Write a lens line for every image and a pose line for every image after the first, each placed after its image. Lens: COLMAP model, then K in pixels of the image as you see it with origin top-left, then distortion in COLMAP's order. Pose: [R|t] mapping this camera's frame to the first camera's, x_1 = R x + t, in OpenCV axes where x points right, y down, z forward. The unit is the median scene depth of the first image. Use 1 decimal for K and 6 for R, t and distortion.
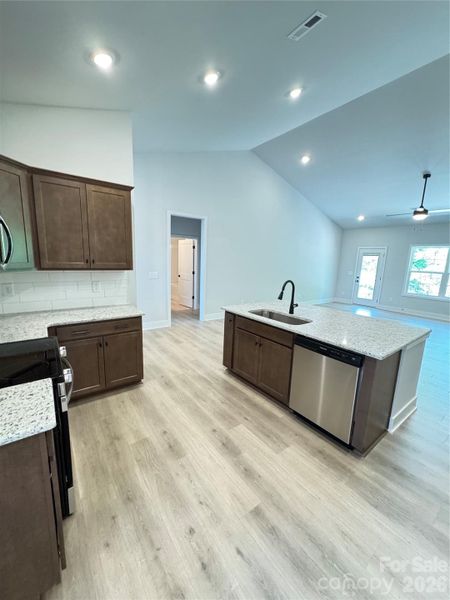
lens RADIAL K [[238.9, 0, 224.8], [0, 238.9, 300.9], [0, 0, 1]] dist [-0.001999, -0.000418]
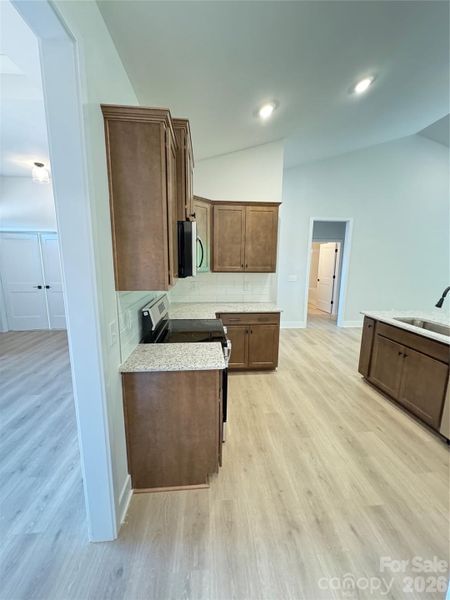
lens RADIAL K [[238.9, 0, 225.5], [0, 238.9, 299.4], [0, 0, 1]] dist [-0.001999, -0.000418]
pose [[0.846412, 0.060036, -0.529133, 0.042405], [-0.073274, 0.997304, -0.004055, 0.028633], [0.527463, 0.042204, 0.848529, -0.145940]]
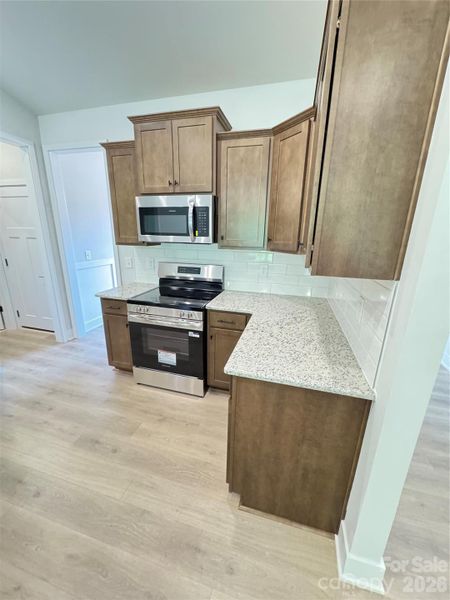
lens RADIAL K [[238.9, 0, 227.6], [0, 238.9, 300.1], [0, 0, 1]] dist [-0.001999, -0.000418]
pose [[-0.789599, 0.113910, -0.602957, -0.111061], [-0.159962, 0.910433, 0.381475, -0.248624], [0.592406, 0.397663, -0.700656, 1.404282]]
